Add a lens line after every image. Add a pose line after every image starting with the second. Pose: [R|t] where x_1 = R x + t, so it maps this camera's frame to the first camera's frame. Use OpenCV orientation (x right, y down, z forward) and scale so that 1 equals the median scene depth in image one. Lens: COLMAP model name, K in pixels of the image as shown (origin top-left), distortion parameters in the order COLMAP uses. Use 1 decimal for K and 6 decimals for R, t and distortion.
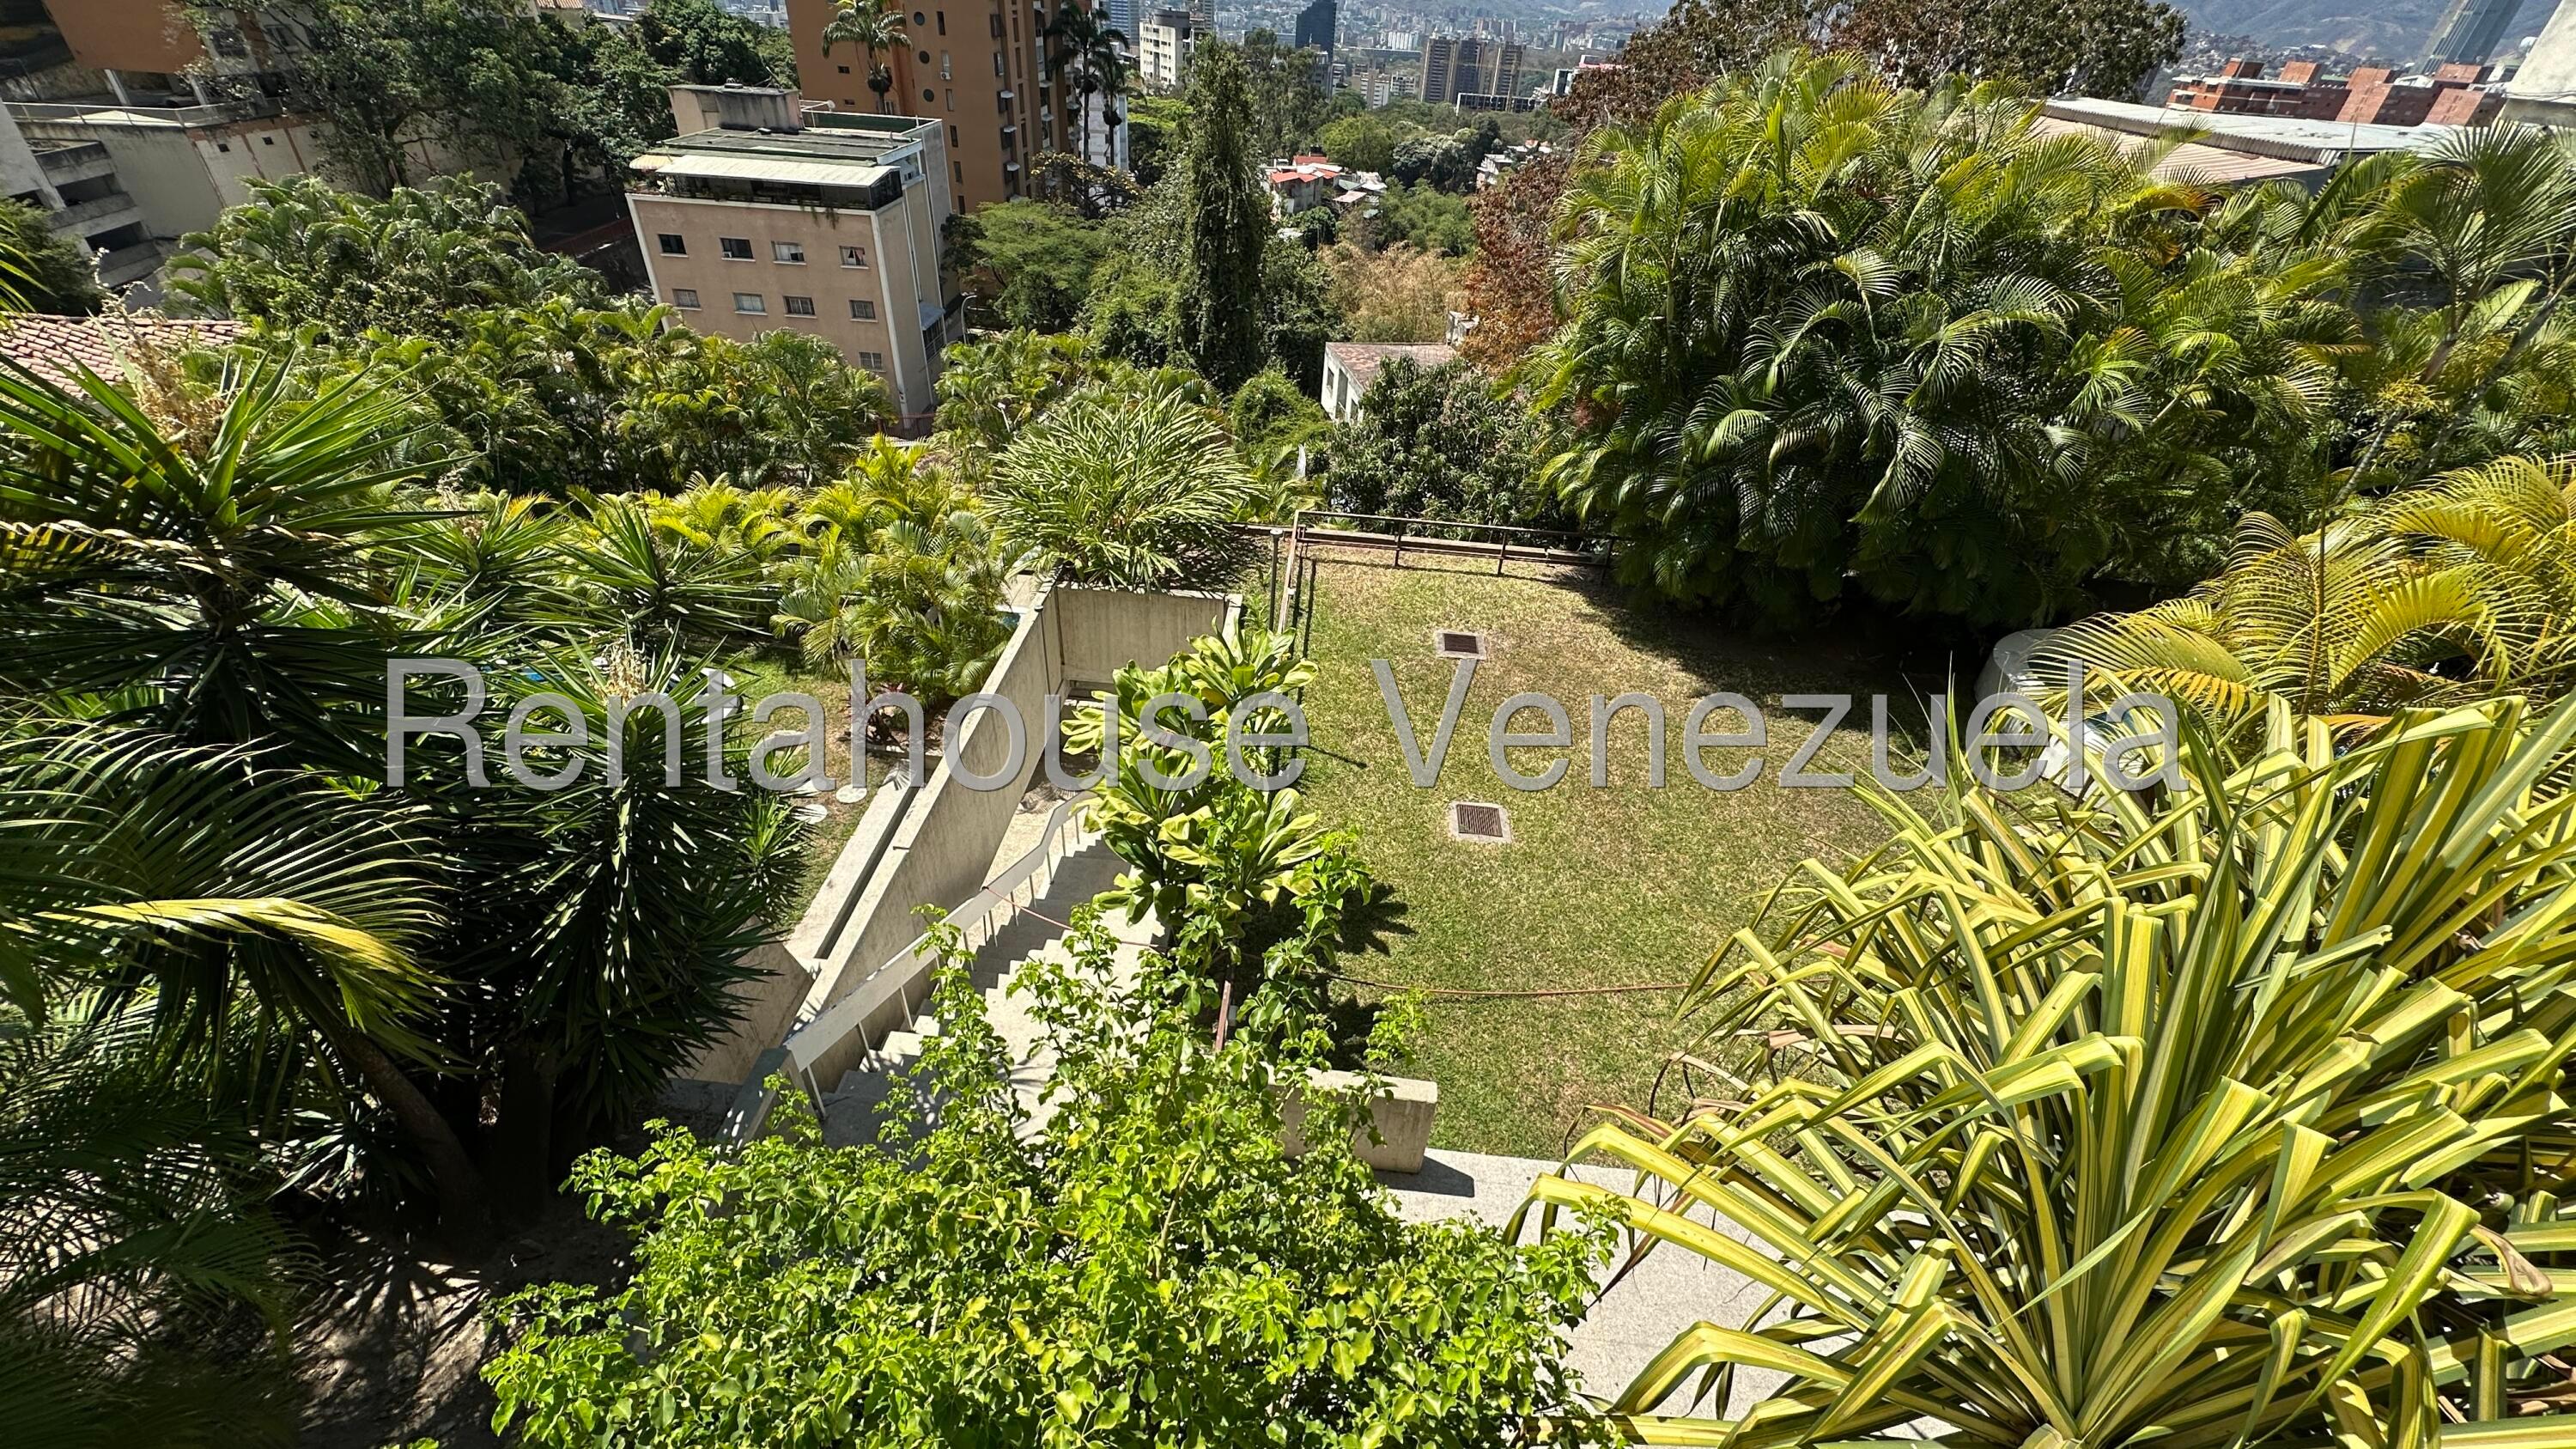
lens RADIAL K [[1032.9, 0, 1288.0], [0, 1032.9, 724.5], [0, 0, 1]] dist [-0.001056, 0.000243]
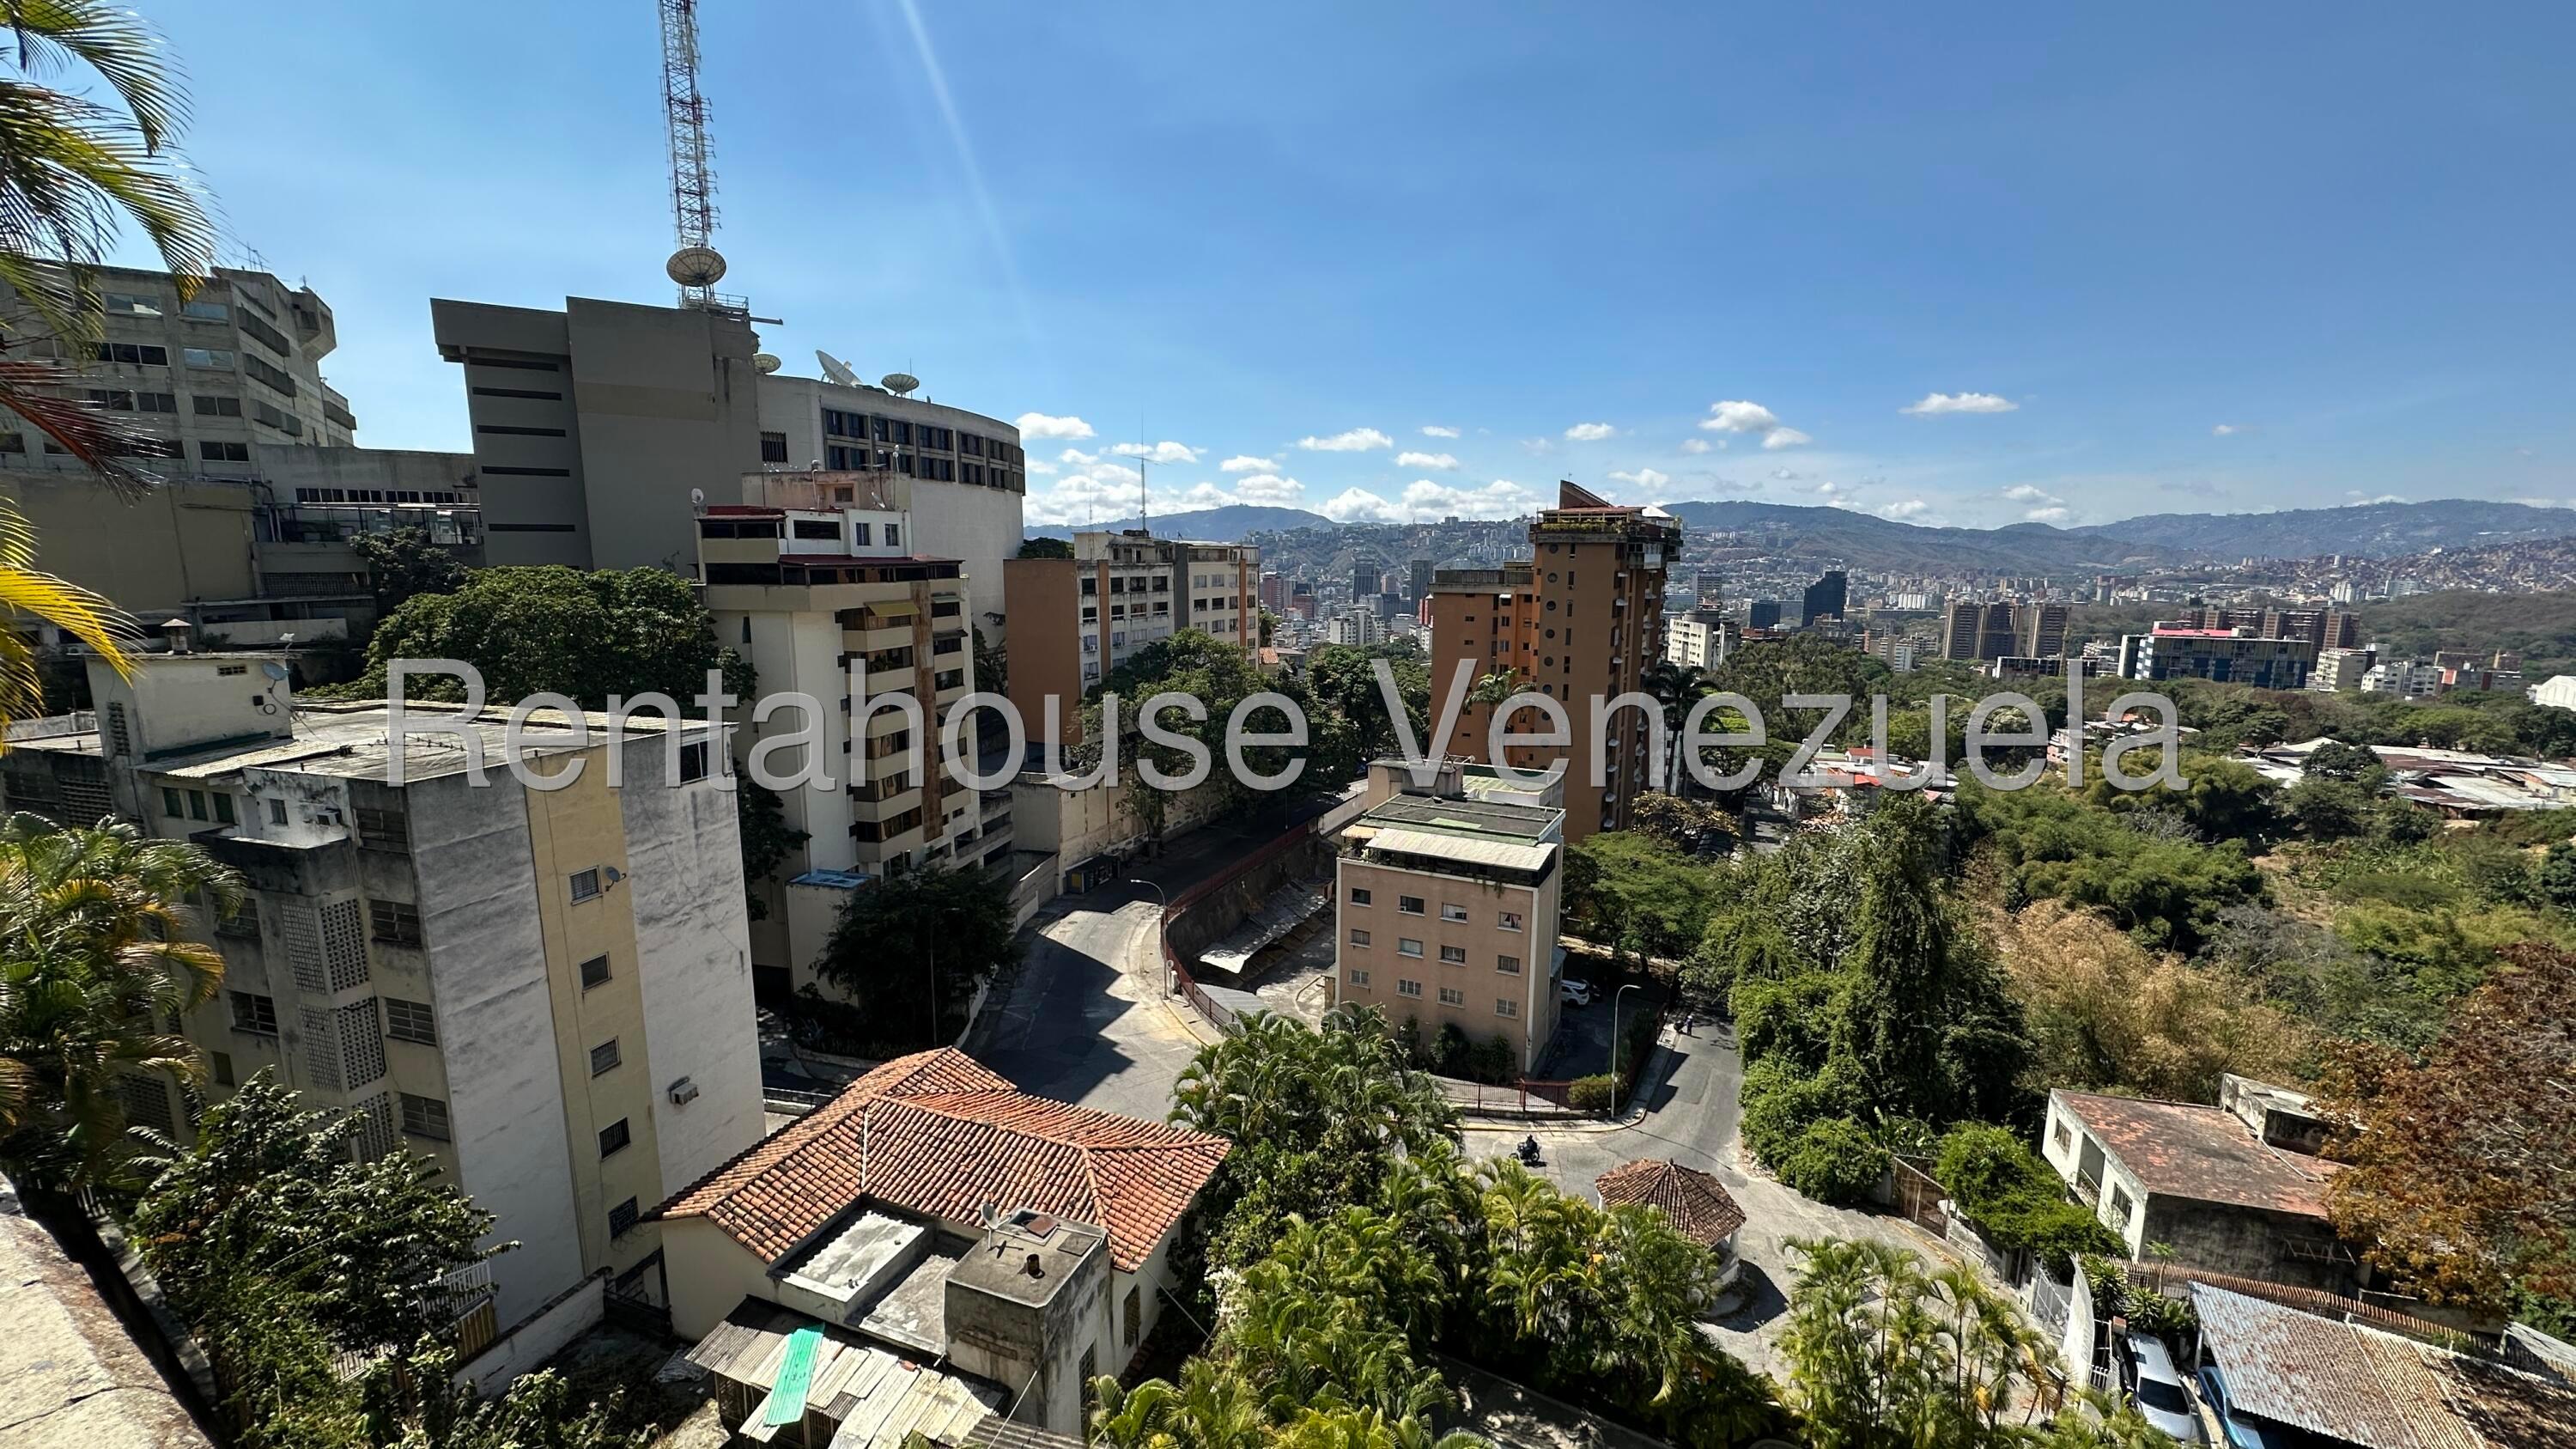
lens RADIAL K [[1032.9, 0, 1288.0], [0, 1032.9, 724.5], [0, 0, 1]] dist [-0.001056, 0.000243]
pose [[0.901460, 0.016278, -0.432556, -0.120608], [-0.211853, 0.888022, -0.408088, -0.103013], [0.377476, 0.459513, 0.803965, -0.062618]]
